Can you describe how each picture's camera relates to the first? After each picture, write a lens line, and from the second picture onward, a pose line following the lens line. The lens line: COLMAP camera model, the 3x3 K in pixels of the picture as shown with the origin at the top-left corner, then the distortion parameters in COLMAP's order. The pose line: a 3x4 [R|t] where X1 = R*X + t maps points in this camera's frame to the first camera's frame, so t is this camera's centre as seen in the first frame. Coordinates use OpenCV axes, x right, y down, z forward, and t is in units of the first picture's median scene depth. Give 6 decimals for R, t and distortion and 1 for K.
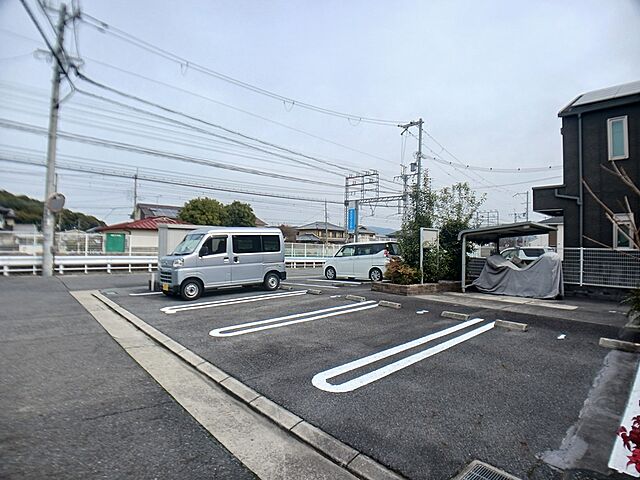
lens RADIAL K [[325.1, 0, 320.0], [0, 325.1, 240.0], [0, 0, 1]] dist [-0.117463, 0.023972]
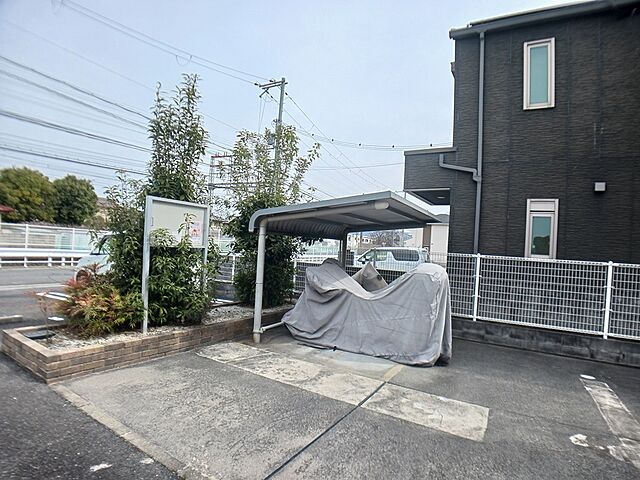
lens RADIAL K [[325.1, 0, 320.0], [0, 325.1, 240.0], [0, 0, 1]] dist [-0.117463, 0.023972]
pose [[0.944823, 0.034085, 0.325804, 0.378360], [-0.041201, 0.999039, 0.014964, 0.001735], [-0.324981, -0.027562, 0.945319, 0.516187]]
